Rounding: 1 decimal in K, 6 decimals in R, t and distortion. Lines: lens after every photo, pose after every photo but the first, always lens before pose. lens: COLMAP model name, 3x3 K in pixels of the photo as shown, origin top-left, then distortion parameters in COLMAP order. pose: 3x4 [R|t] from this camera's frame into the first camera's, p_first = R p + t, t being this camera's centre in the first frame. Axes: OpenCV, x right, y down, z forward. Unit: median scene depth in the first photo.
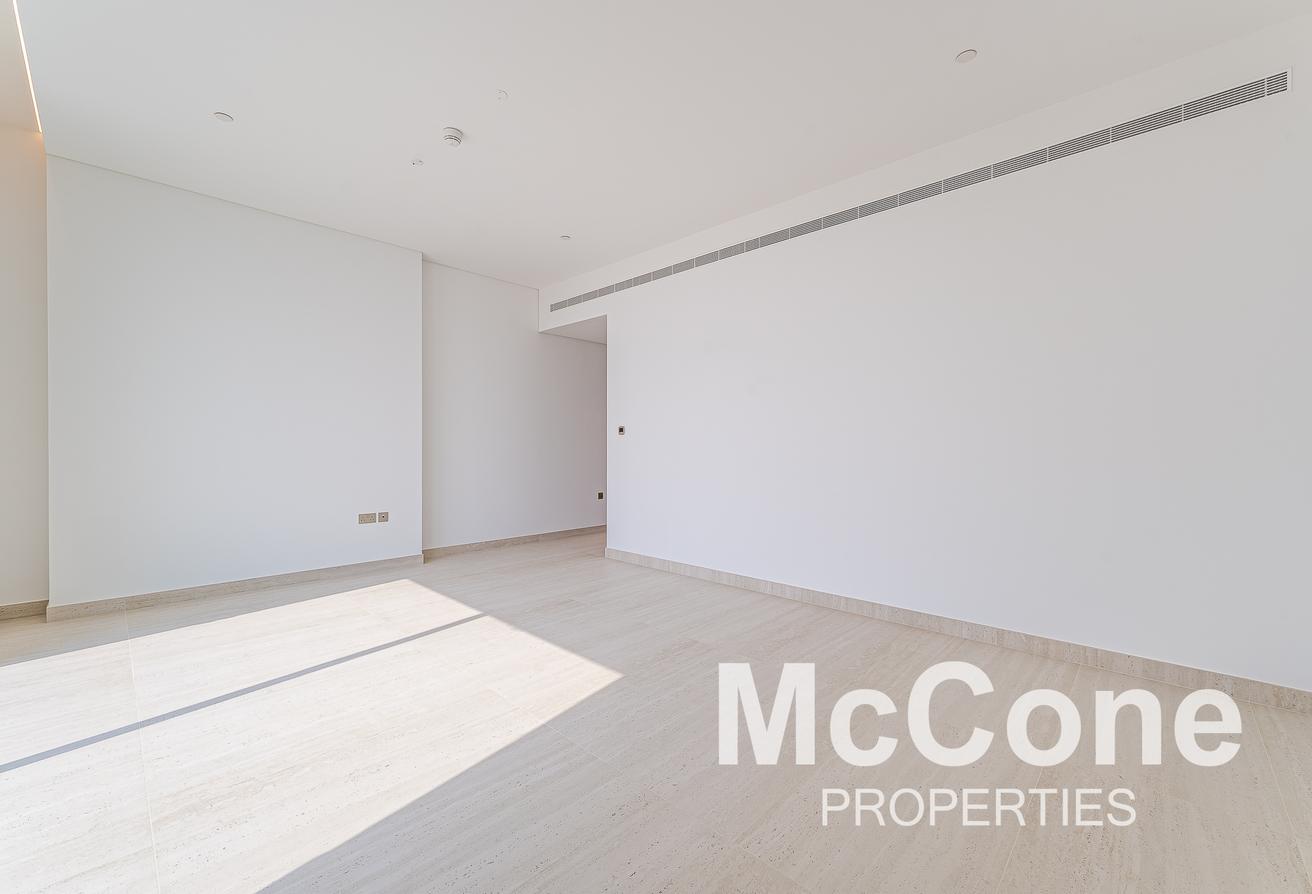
lens RADIAL K [[538.1, 0, 650.4], [0, 538.1, 459.0], [0, 0, 1]] dist [0.000268, -0.000707]
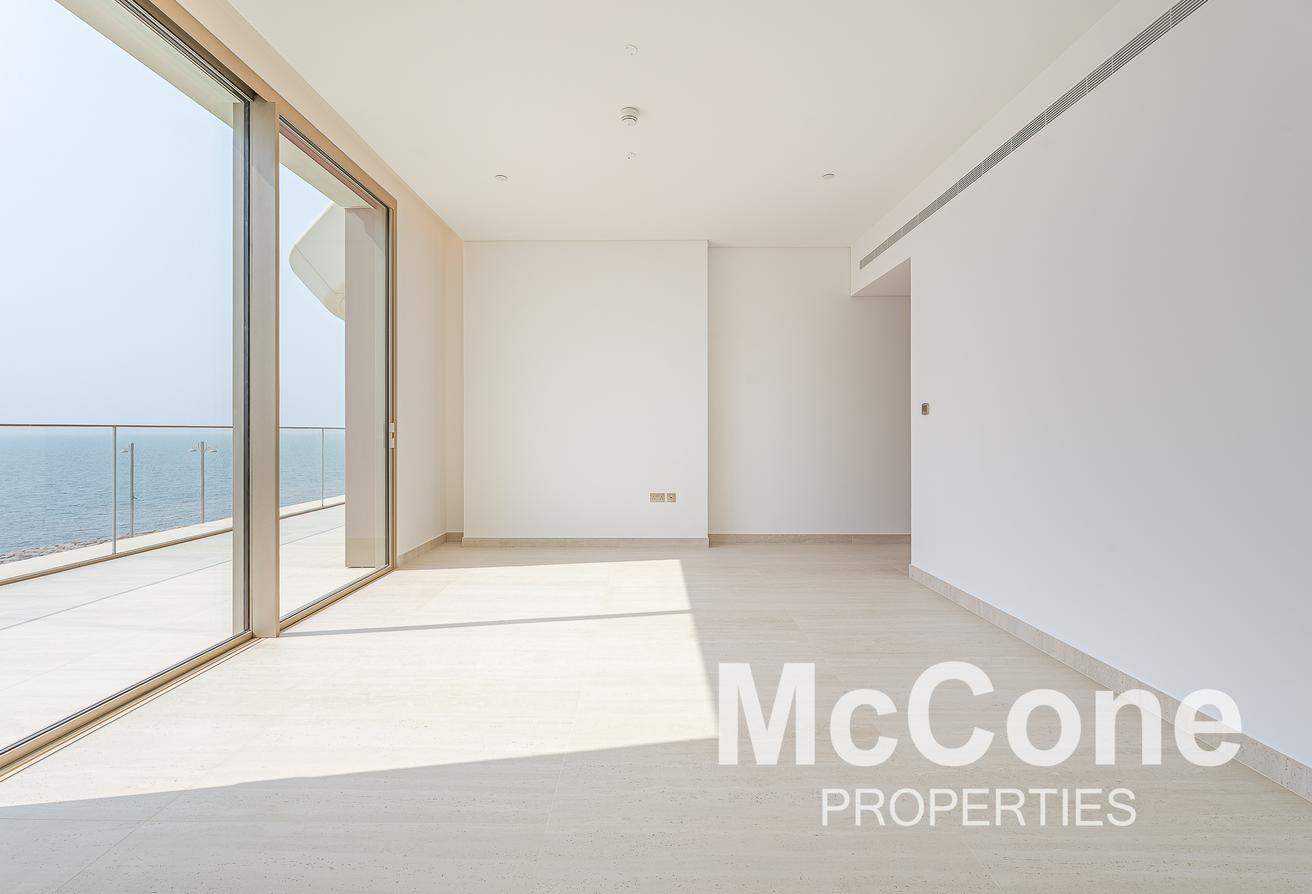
lens RADIAL K [[538.1, 0, 639.8], [0, 538.1, 437.1], [0, 0, 1]] dist [0.000268, -0.000707]
pose [[0.683085, 0.007294, -0.730303, 0.235991], [-0.015297, 0.999874, -0.004321, -0.006342], [0.730179, 0.014123, 0.683110, 0.224570]]
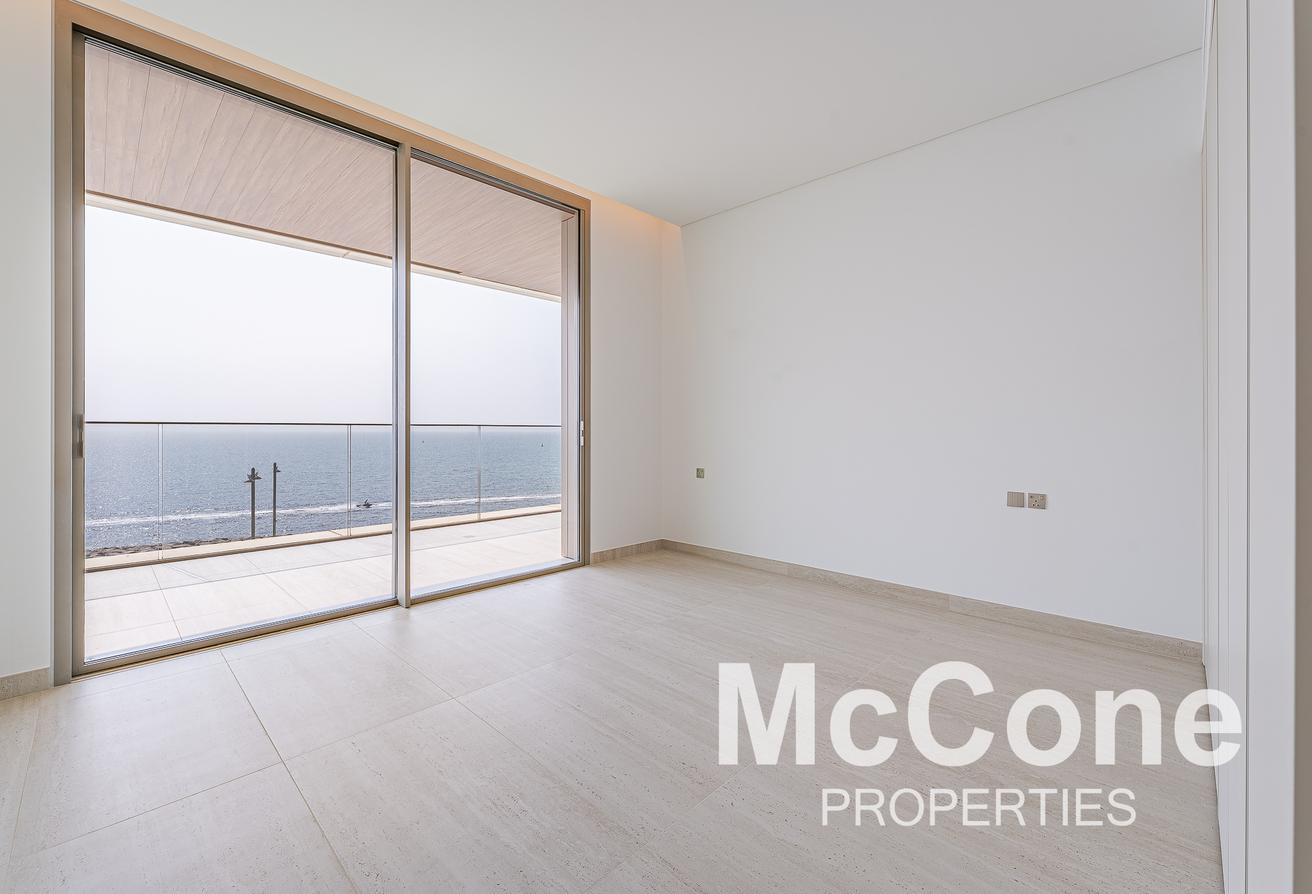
lens RADIAL K [[538.1, 0, 670.4], [0, 538.1, 425.4], [0, 0, 1]] dist [0.000268, -0.000707]
pose [[0.014350, -0.010659, -0.999840, 0.214733], [-0.024300, 0.999644, -0.011005, -0.013973], [0.999602, 0.024454, 0.014086, 0.674275]]
